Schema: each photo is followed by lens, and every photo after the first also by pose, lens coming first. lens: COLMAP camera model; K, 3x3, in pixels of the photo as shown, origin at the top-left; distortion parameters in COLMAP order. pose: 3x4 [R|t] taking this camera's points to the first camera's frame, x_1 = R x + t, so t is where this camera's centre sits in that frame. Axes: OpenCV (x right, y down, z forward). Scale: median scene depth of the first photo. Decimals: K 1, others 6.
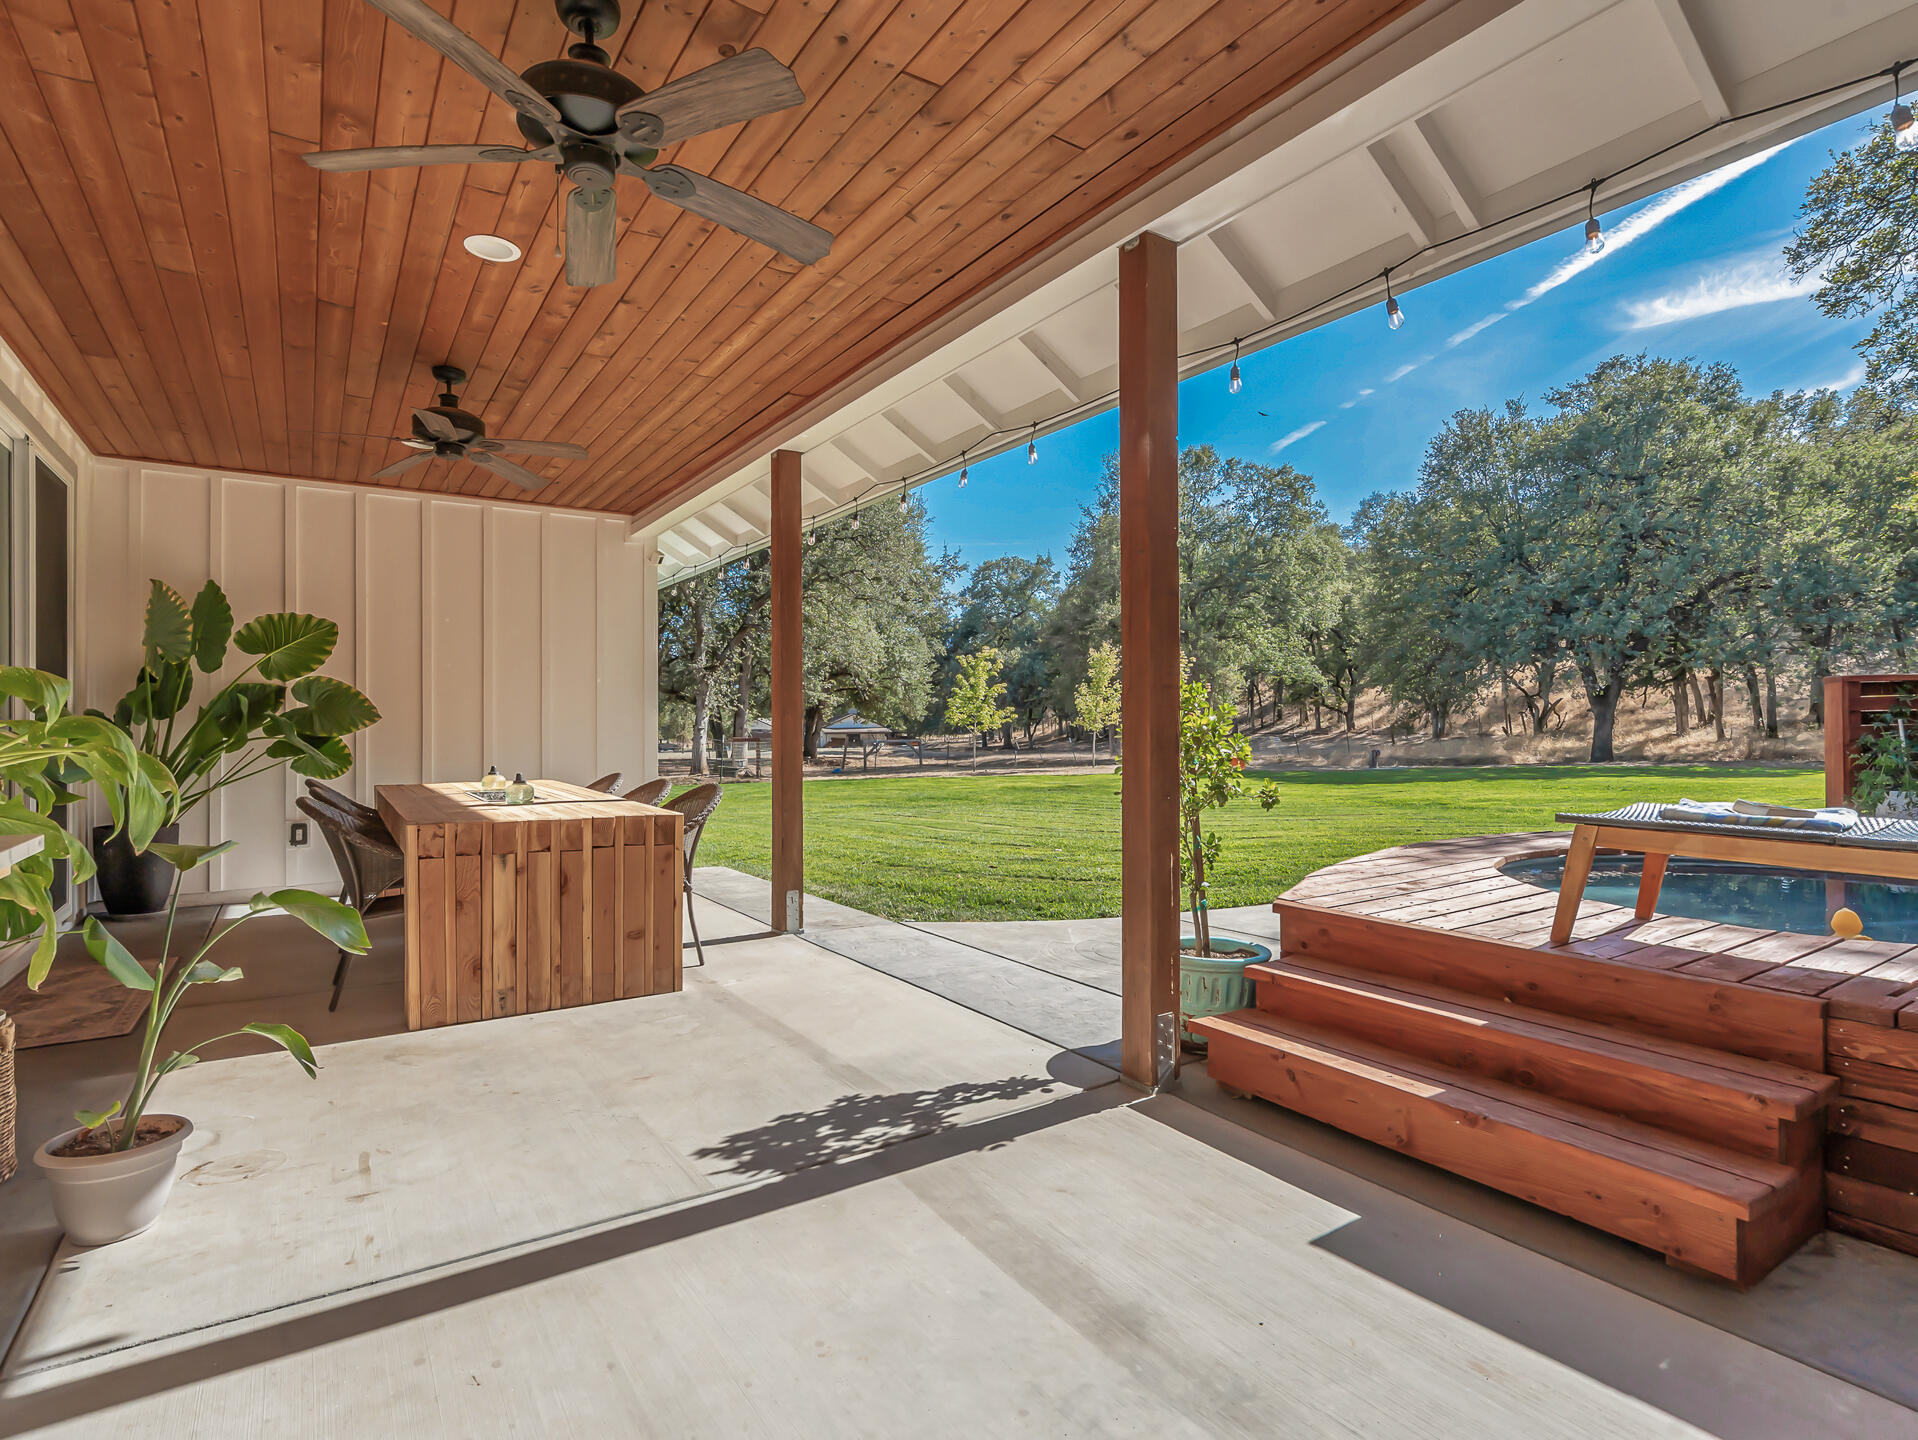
lens RADIAL K [[976.0, 0, 960.5], [0, 976.0, 721.1], [0, 0, 1]] dist [-0.004314, 0.002192]
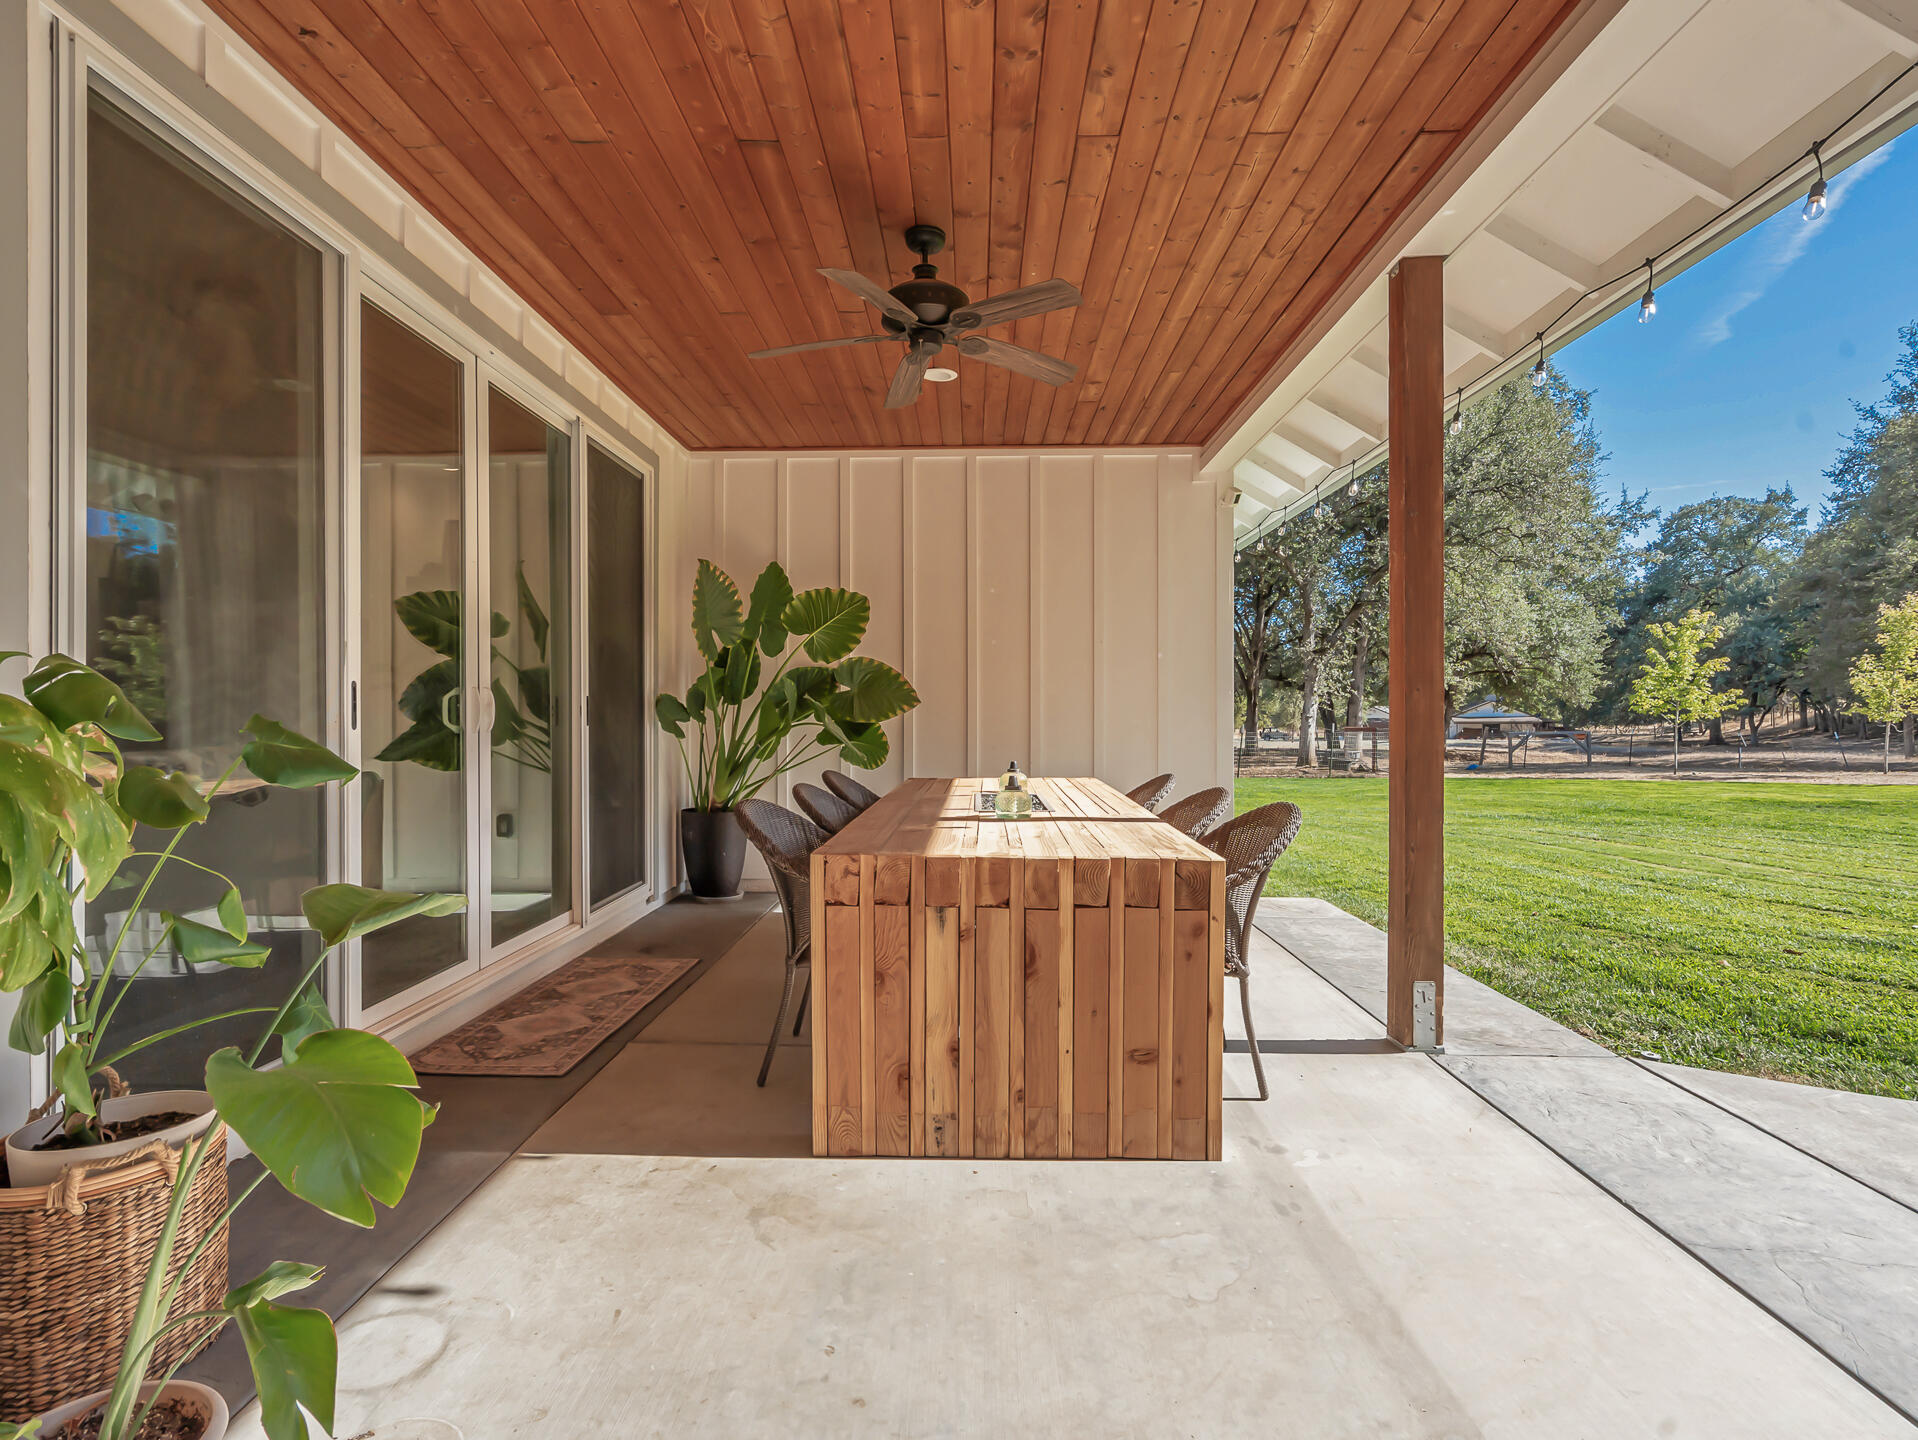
lens RADIAL K [[976.0, 0, 950.4], [0, 976.0, 720.7], [0, 0, 1]] dist [-0.004314, 0.002192]
pose [[0.816500, 0.005983, -0.577314, -0.059782], [0.000843, 0.999933, 0.011556, 0.003621], [0.577345, -0.009922, 0.816440, 0.315475]]
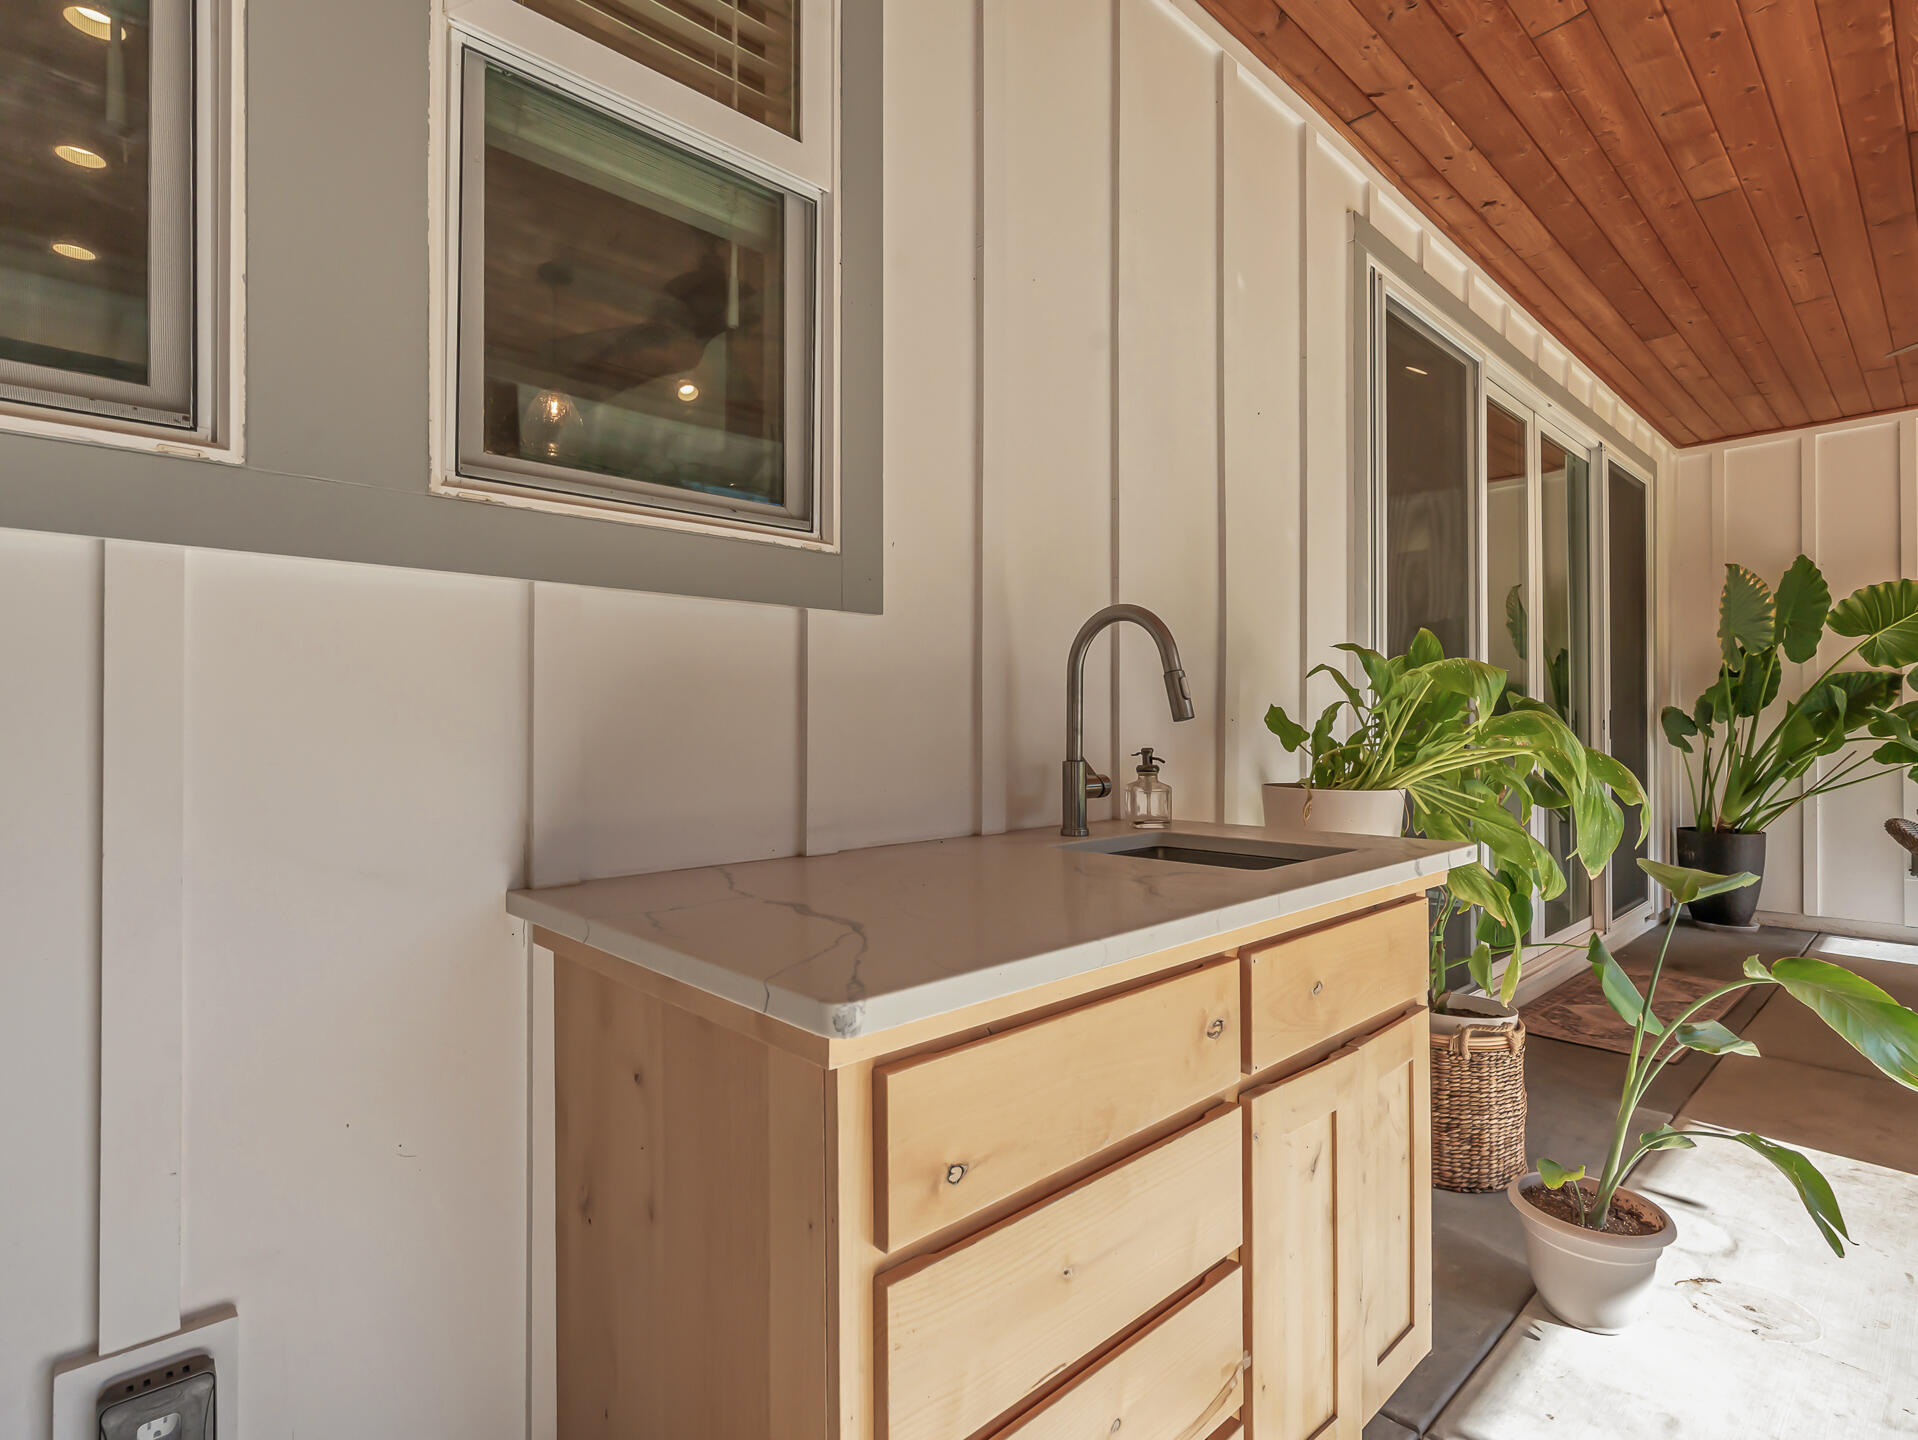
lens RADIAL K [[976.0, 0, 957.4], [0, 976.0, 721.7], [0, 0, 1]] dist [-0.004314, 0.002192]
pose [[0.168922, -0.003505, -0.985623, -0.044431], [0.005463, 0.999982, -0.002619, 0.001307], [0.985614, -0.004942, 0.168938, 0.117960]]
